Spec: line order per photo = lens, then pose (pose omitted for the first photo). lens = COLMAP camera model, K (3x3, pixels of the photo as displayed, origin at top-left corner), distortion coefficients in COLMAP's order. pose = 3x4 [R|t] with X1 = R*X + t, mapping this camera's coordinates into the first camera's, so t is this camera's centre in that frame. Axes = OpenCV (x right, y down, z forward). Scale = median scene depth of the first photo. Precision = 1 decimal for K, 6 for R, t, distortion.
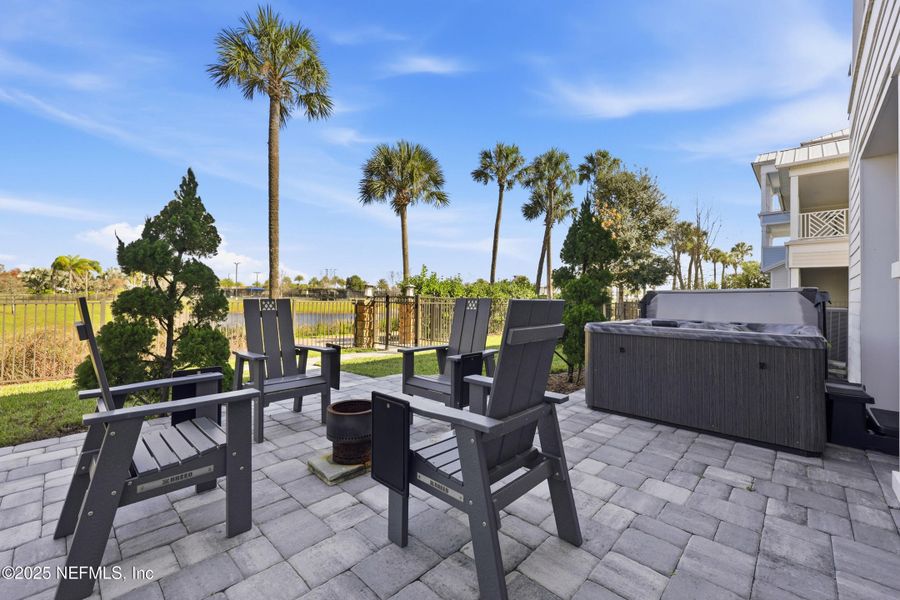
lens RADIAL K [[366.0, 0, 447.3], [0, 366.0, 298.7], [0, 0, 1]] dist [0.001756, -0.000393]
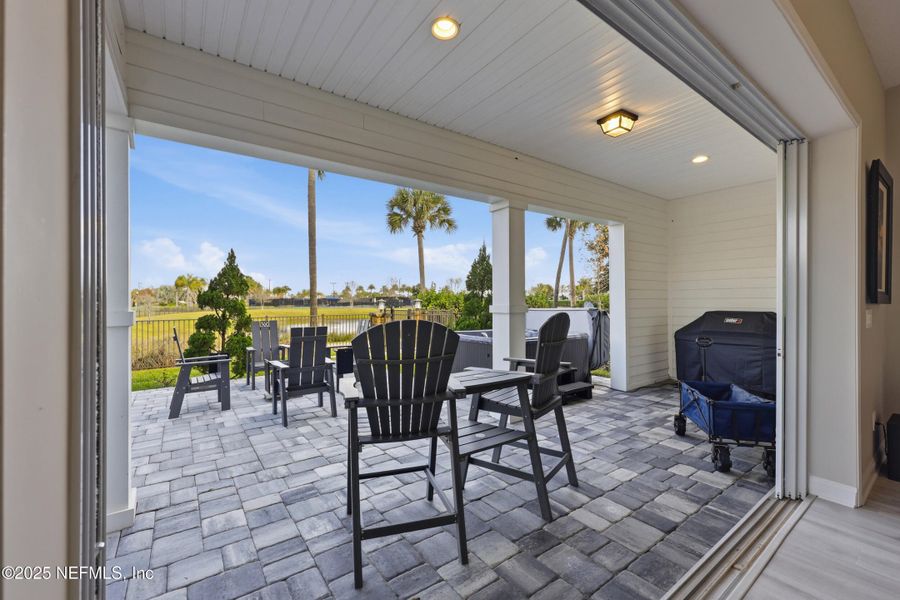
lens RADIAL K [[366.0, 0, 450.3], [0, 366.0, 306.0], [0, 0, 1]] dist [0.001756, -0.000393]
pose [[0.983724, -0.018100, -0.178770, 0.699389], [0.019264, 0.999803, 0.004781, -0.057325], [0.178648, -0.008147, 0.983879, -0.614922]]
